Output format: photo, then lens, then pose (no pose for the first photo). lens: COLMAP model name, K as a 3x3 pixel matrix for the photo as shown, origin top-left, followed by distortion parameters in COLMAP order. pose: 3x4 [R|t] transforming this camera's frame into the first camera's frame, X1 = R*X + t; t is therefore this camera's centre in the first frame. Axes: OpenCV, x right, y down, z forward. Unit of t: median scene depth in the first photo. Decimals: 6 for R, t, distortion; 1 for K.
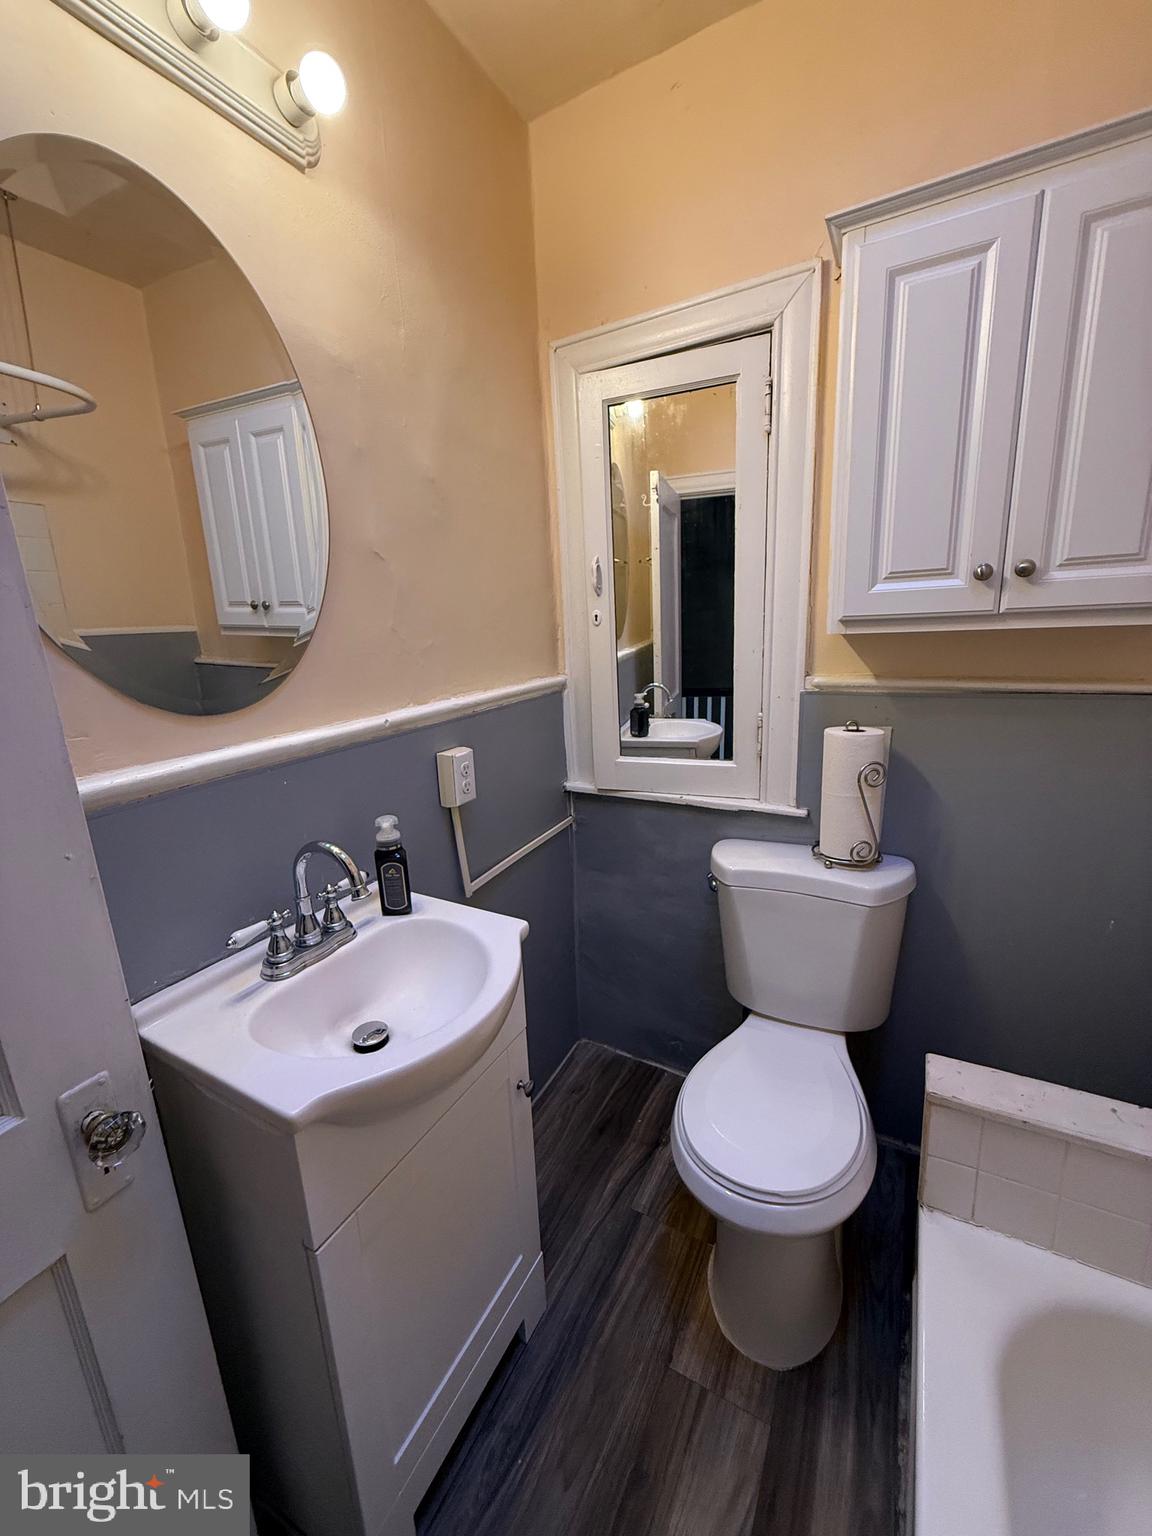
lens RADIAL K [[617.5, 0, 564.7], [0, 617.5, 764.2], [0, 0, 1]] dist [-0.001388, 0.000267]
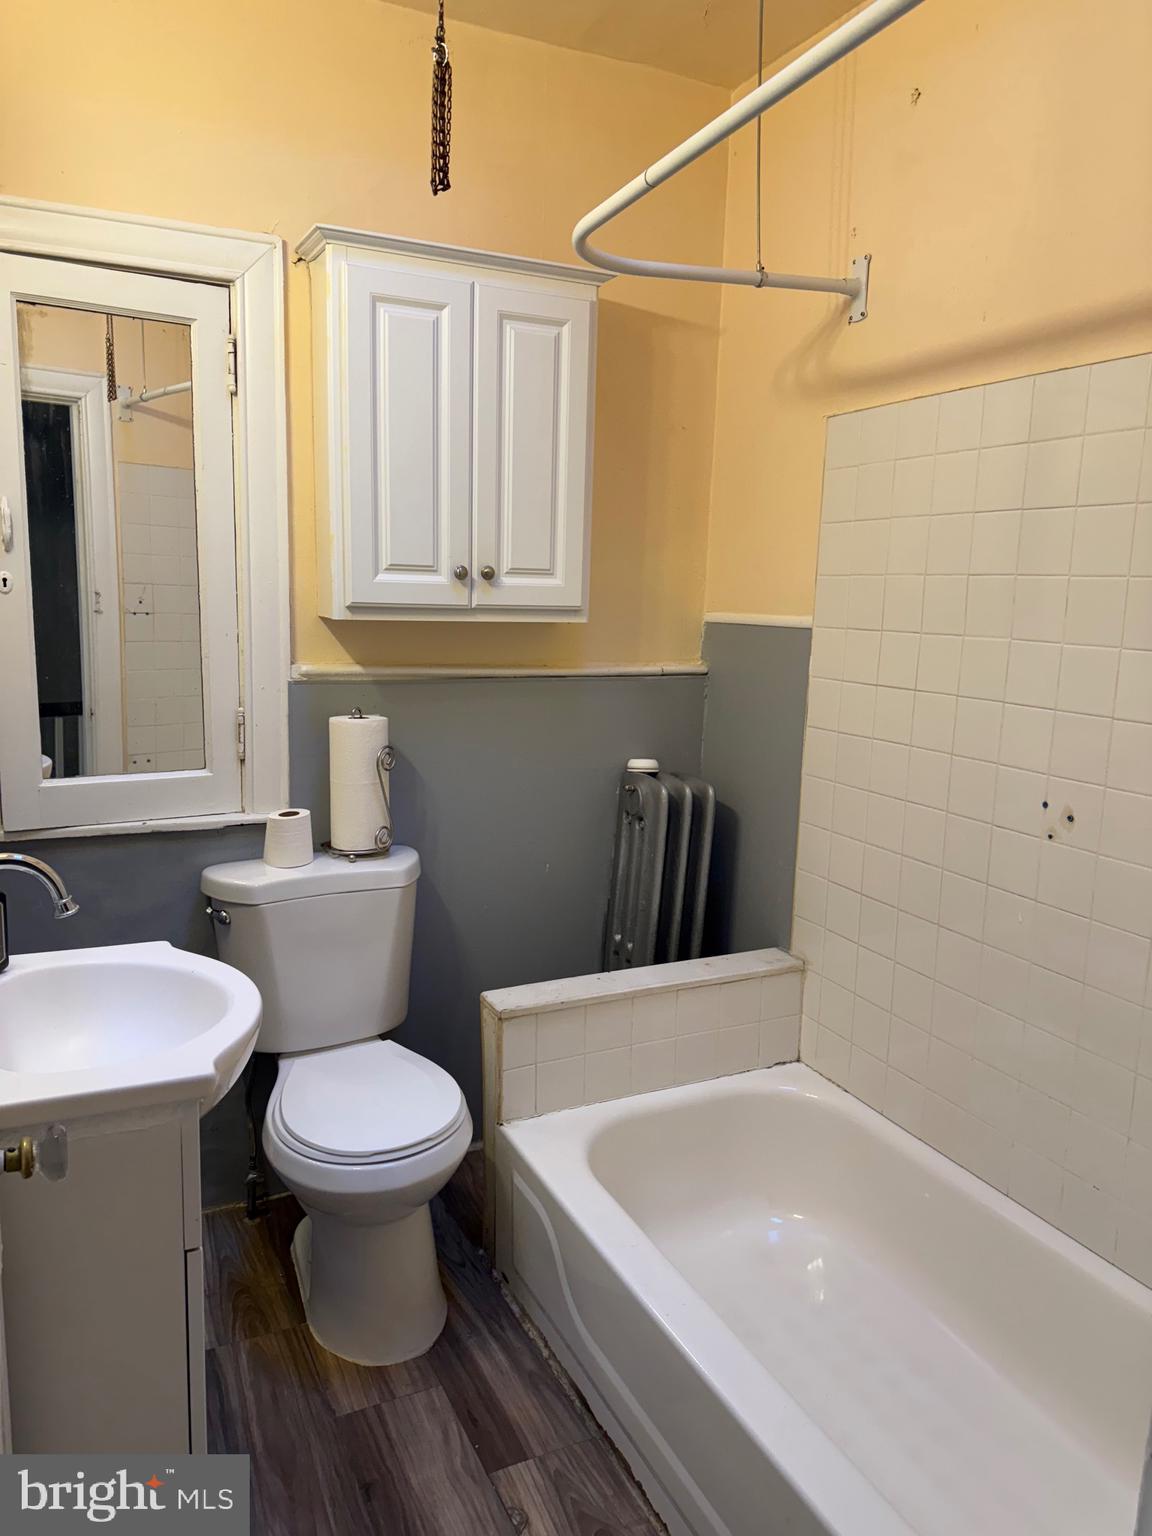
lens RADIAL K [[1077.5, 0, 586.1], [0, 1077.5, 776.2], [0, 0, 1]] dist [0.059602, -0.079775]
pose [[0.568182, -0.080373, 0.818968, -0.794901], [0.134014, 0.990970, 0.004278, 0.084306], [-0.811917, 0.107323, 0.573823, -0.290793]]
